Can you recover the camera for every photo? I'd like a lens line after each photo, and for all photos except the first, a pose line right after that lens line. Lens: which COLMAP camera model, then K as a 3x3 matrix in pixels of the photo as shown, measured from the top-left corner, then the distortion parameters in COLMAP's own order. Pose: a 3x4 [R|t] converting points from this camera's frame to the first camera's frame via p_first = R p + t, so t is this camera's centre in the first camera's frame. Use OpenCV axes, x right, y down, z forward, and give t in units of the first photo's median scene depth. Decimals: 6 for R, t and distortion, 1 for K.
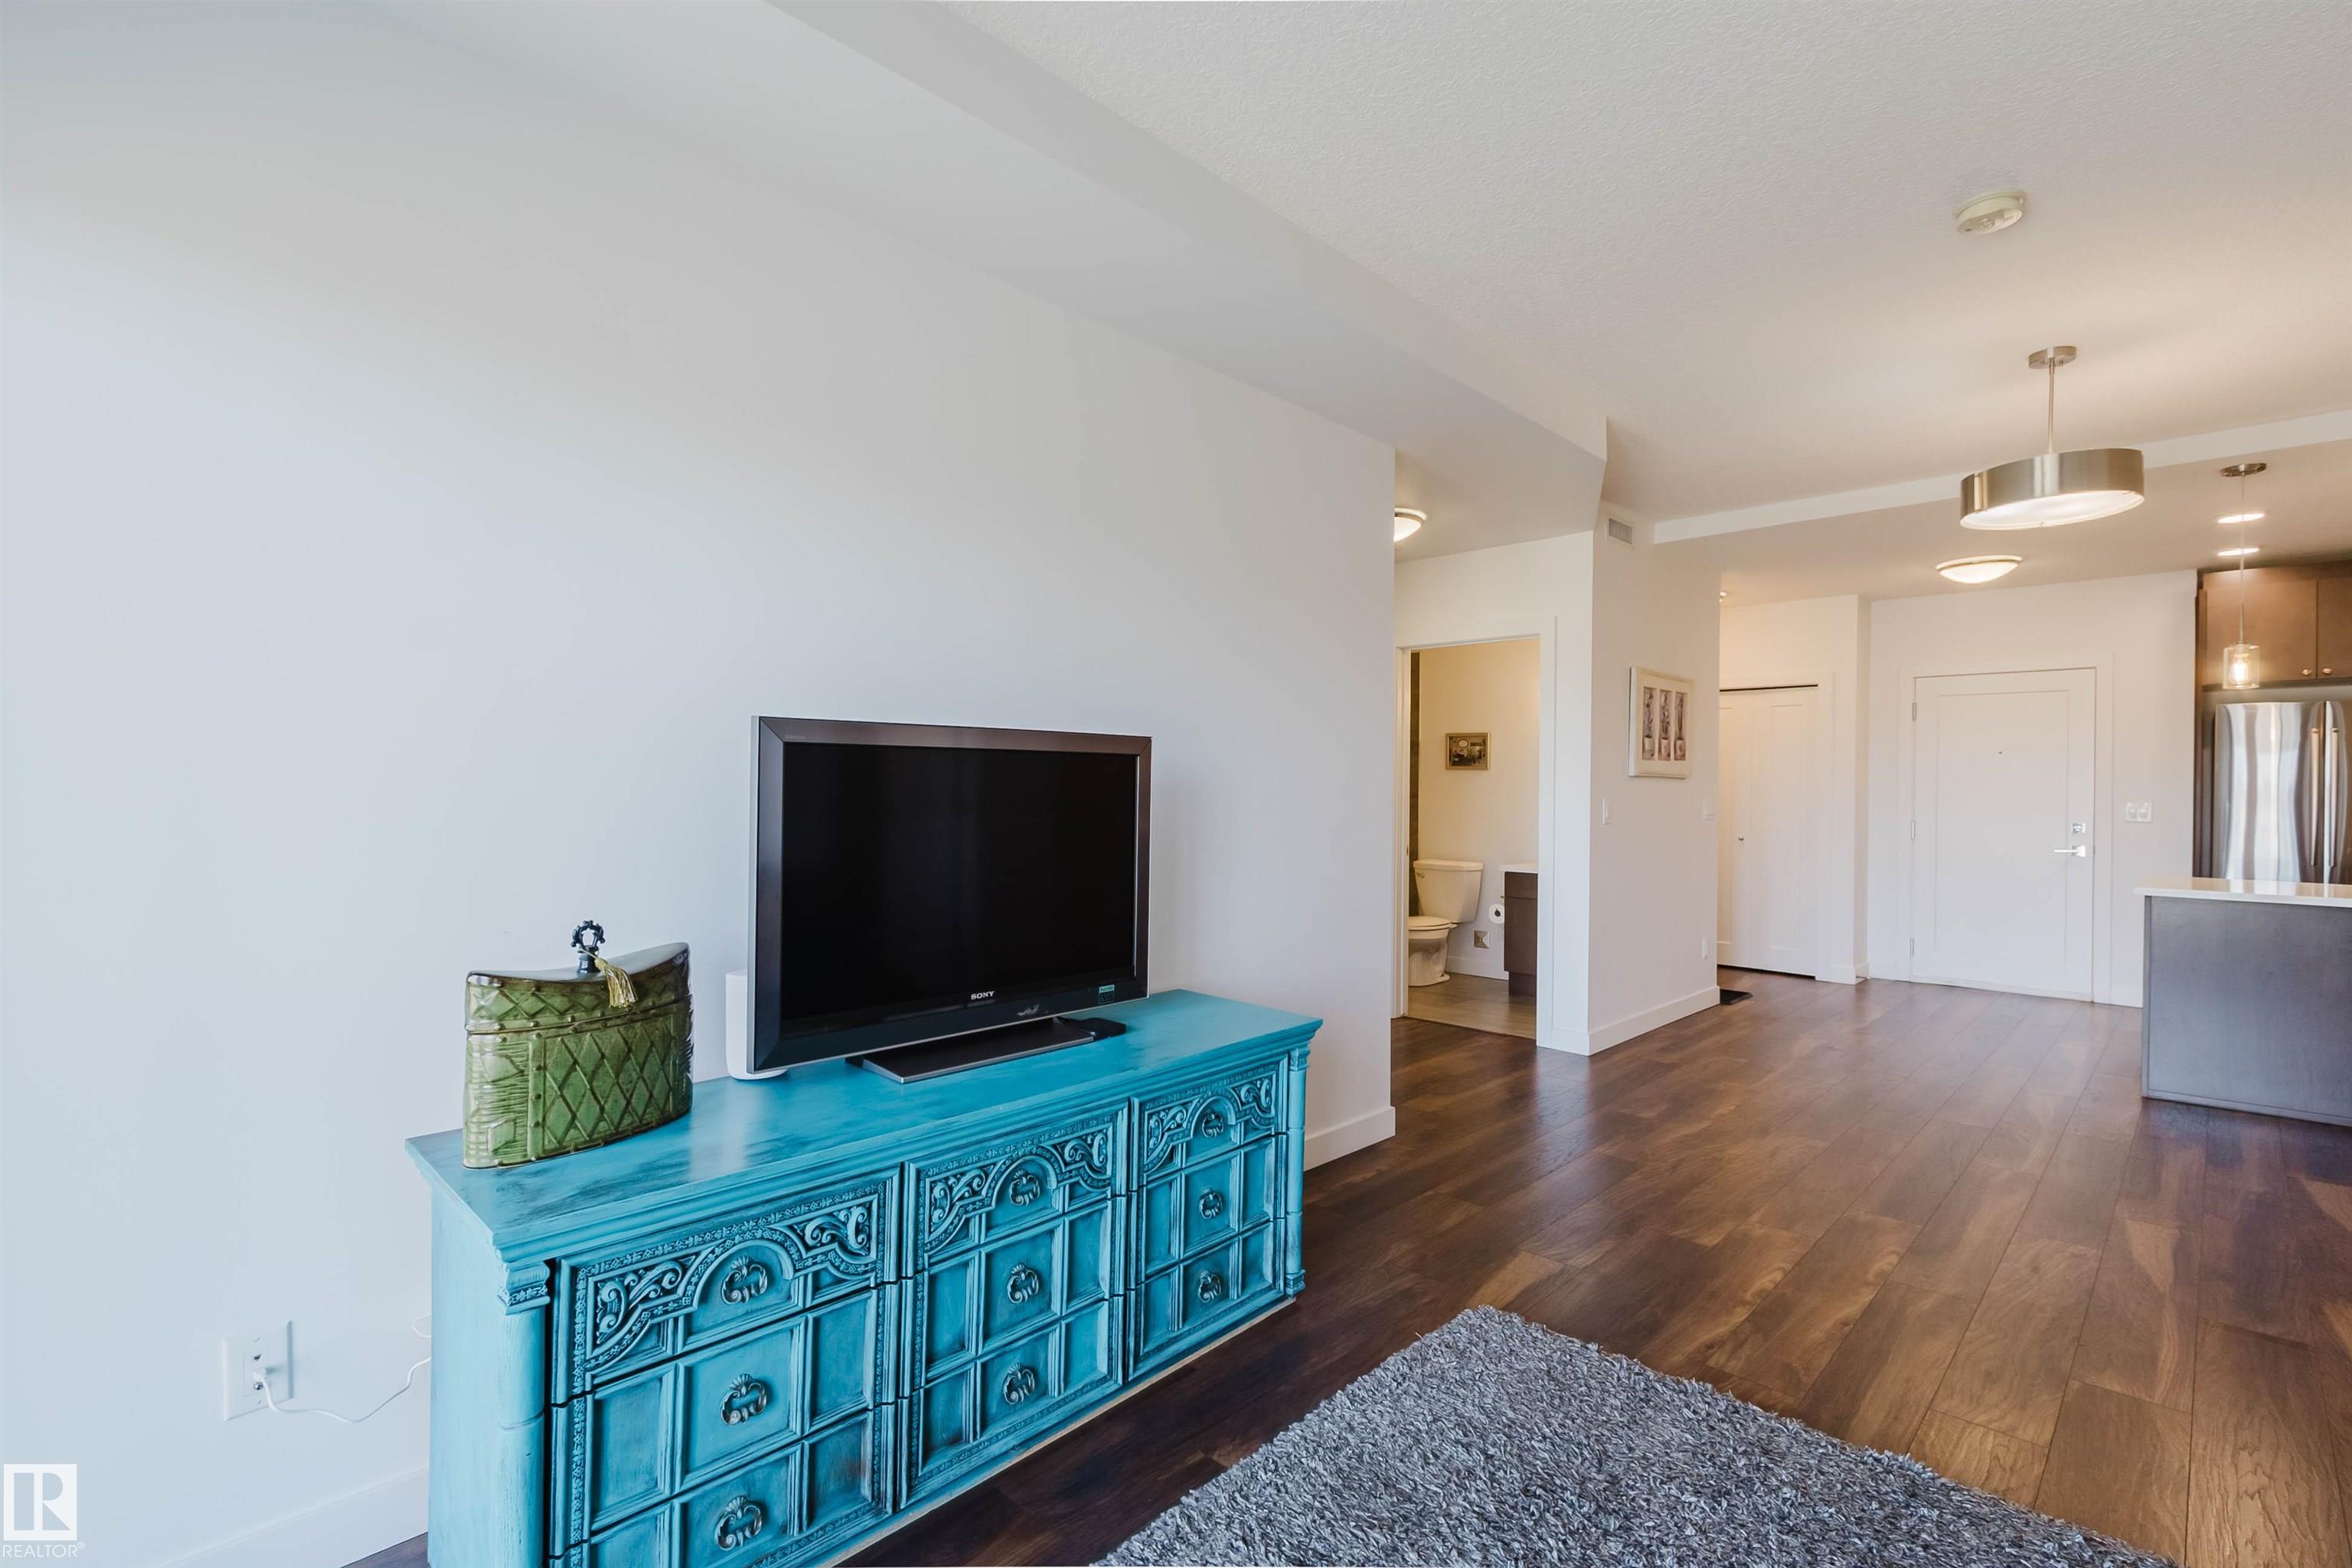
lens RADIAL K [[1089.8, 0, 1156.8], [0, 1089.8, 786.6], [0, 0, 1]] dist [-0.004699, 0.000463]
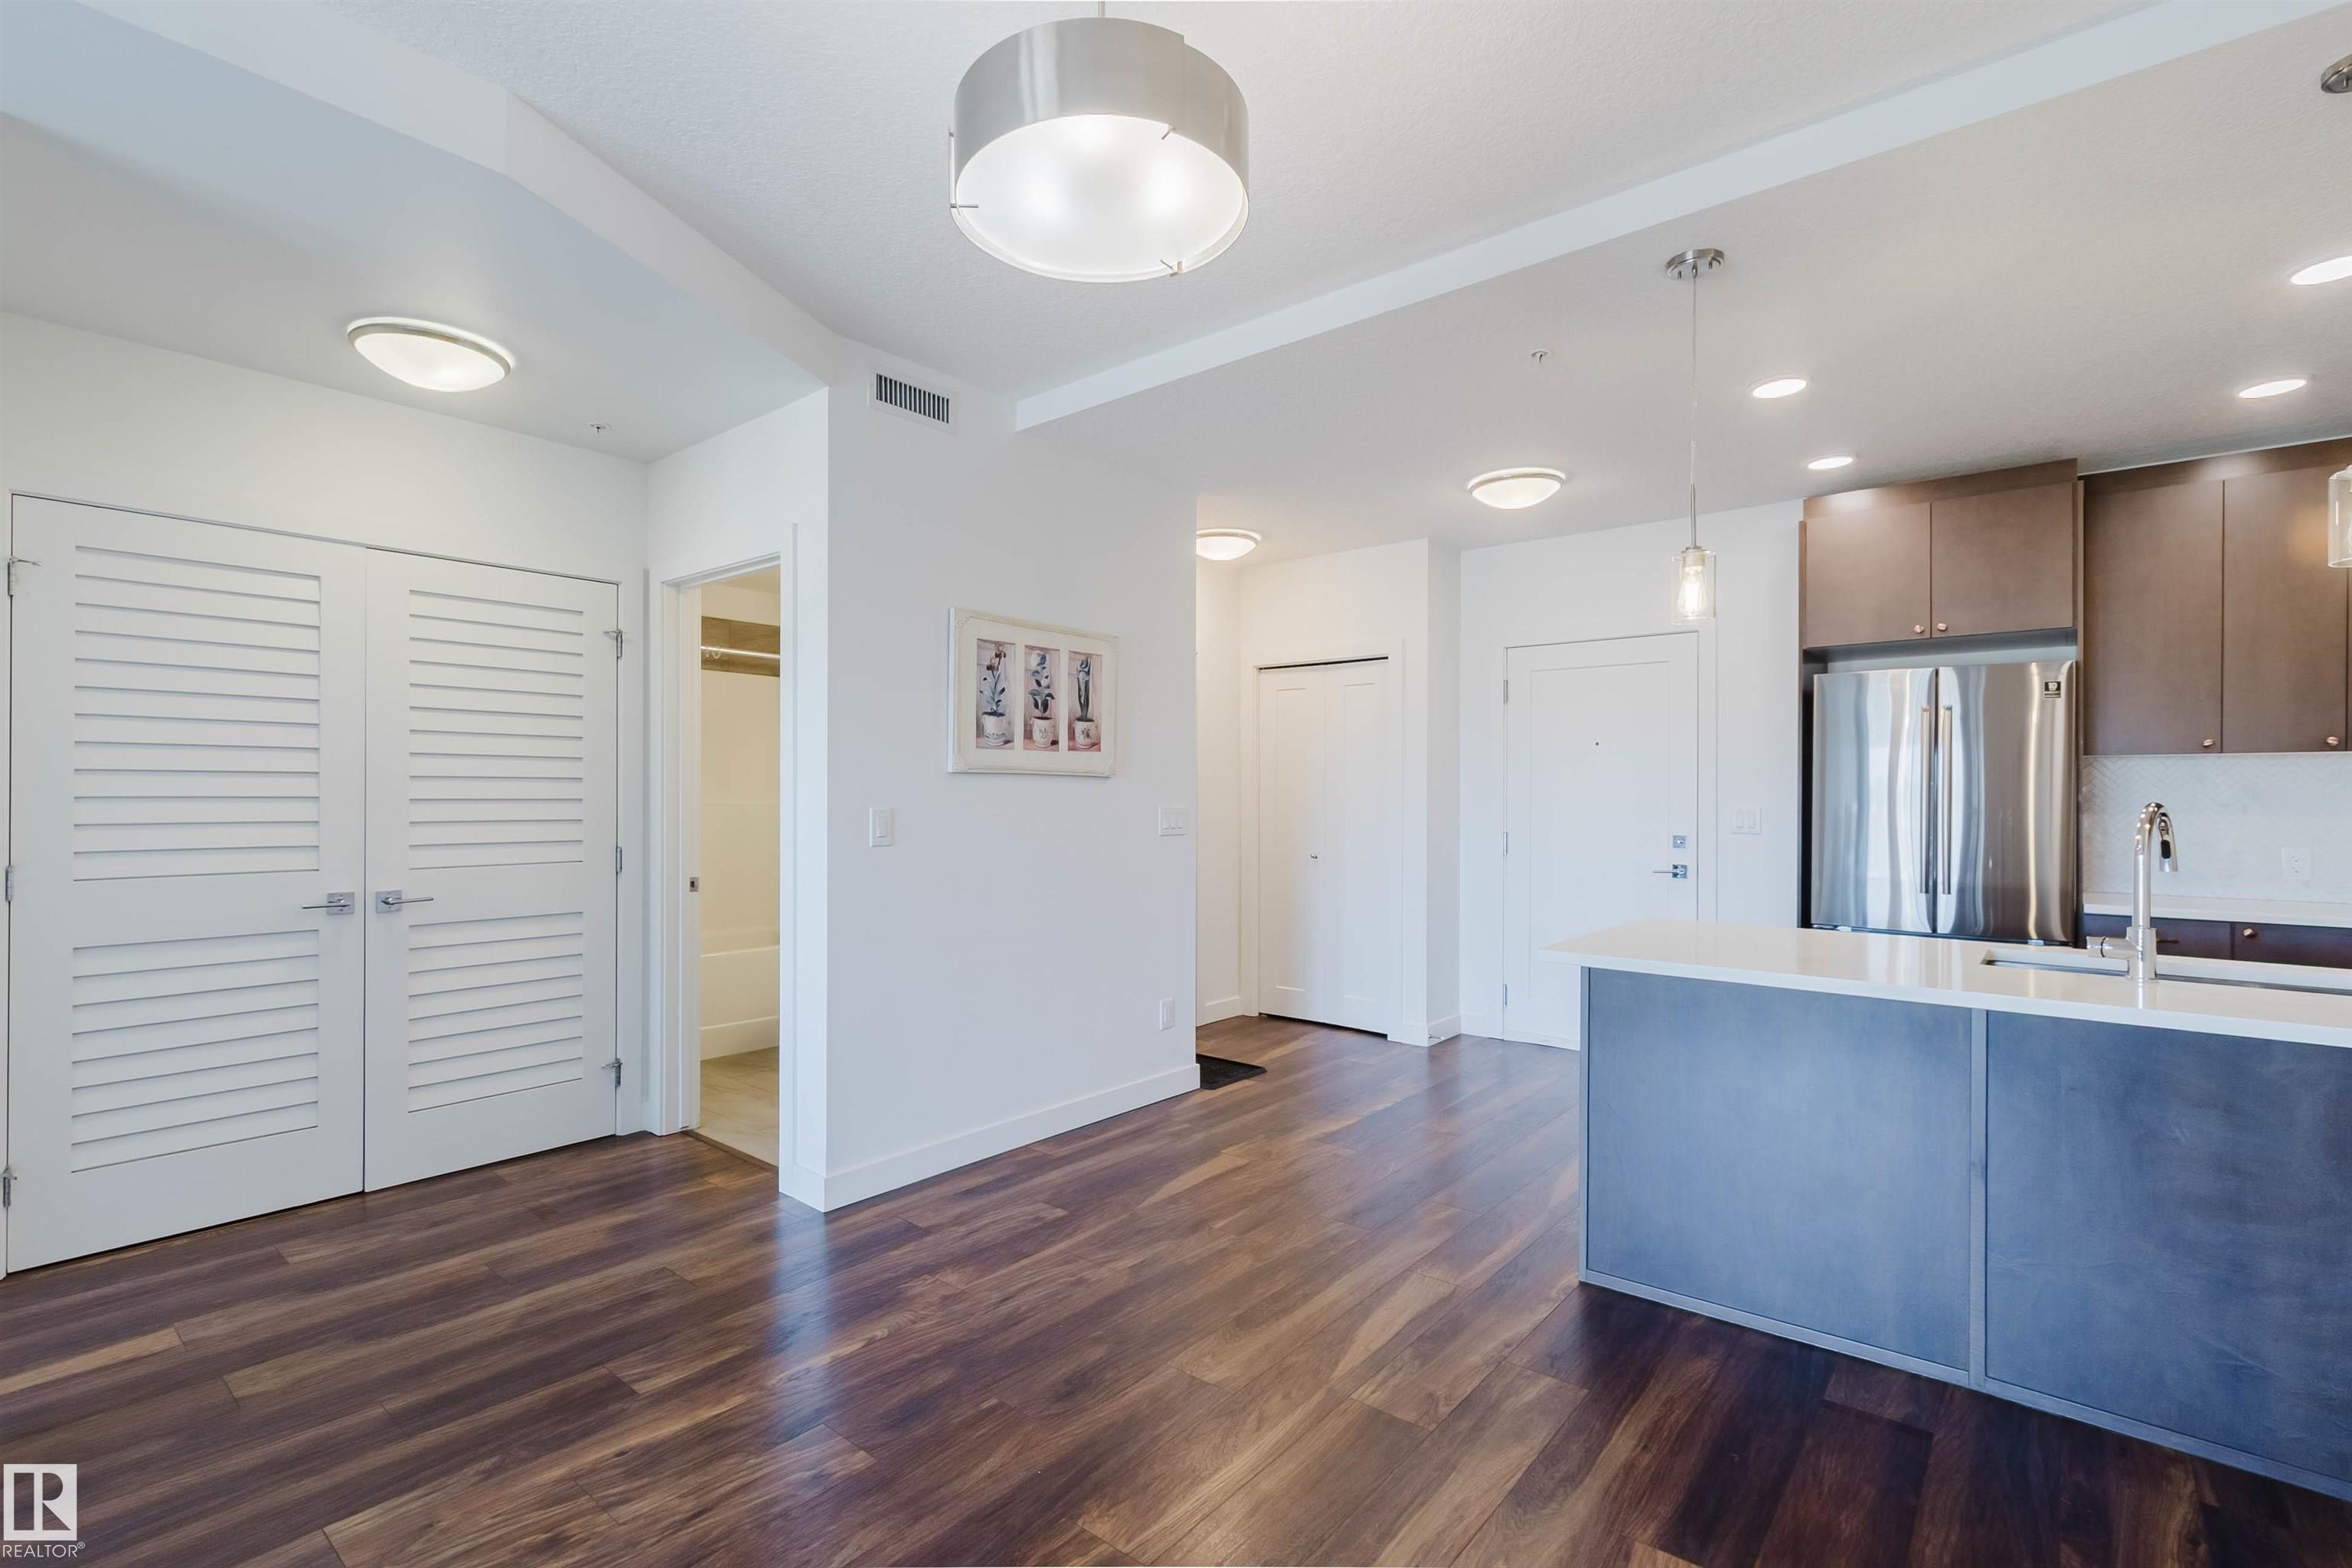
lens RADIAL K [[1089.8, 0, 1167.2], [0, 1089.8, 793.7], [0, 0, 1]] dist [-0.004699, 0.000463]
pose [[0.995100, -0.010281, 0.098335, 0.472546], [0.010876, 0.999926, -0.005517, 0.007842], [-0.098271, 0.006559, 0.995138, 0.307776]]
